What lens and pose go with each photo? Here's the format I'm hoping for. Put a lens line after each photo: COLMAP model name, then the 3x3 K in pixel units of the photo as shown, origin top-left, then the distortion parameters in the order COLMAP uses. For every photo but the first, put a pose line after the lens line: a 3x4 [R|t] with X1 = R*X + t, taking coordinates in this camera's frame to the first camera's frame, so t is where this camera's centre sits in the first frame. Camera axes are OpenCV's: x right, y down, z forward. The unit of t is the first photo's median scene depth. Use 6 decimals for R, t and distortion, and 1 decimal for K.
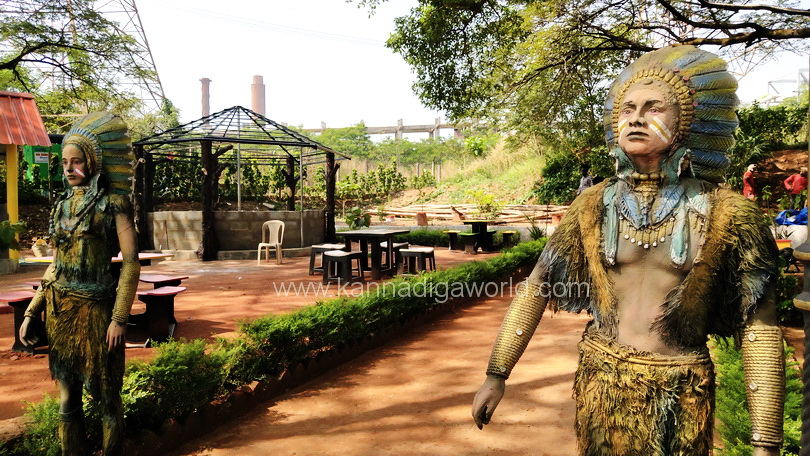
lens RADIAL K [[614.8, 0, 407.6], [0, 614.8, 228.5], [0, 0, 1]] dist [-0.011639, 0.036532]
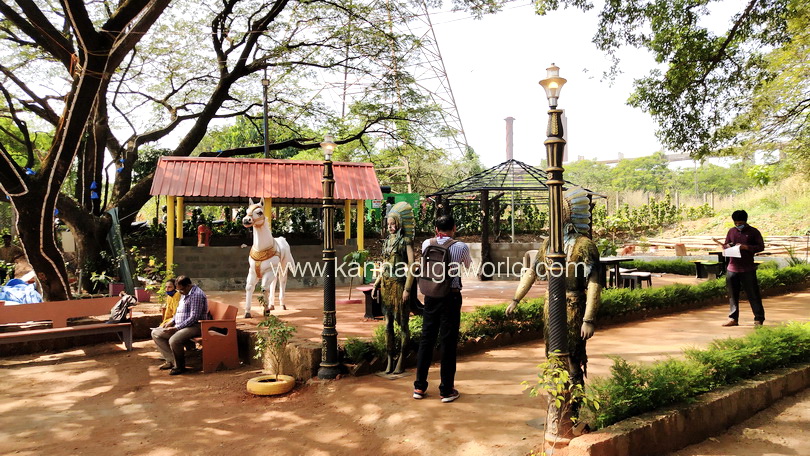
lens RADIAL K [[614.8, 0, 406.0], [0, 614.8, 225.9], [0, 0, 1]] dist [-0.011639, 0.036532]
pose [[0.884028, -0.015964, -0.467162, 0.100367], [-0.009653, 0.998580, -0.052391, 0.004099], [0.467335, 0.050825, 0.882618, -0.174524]]
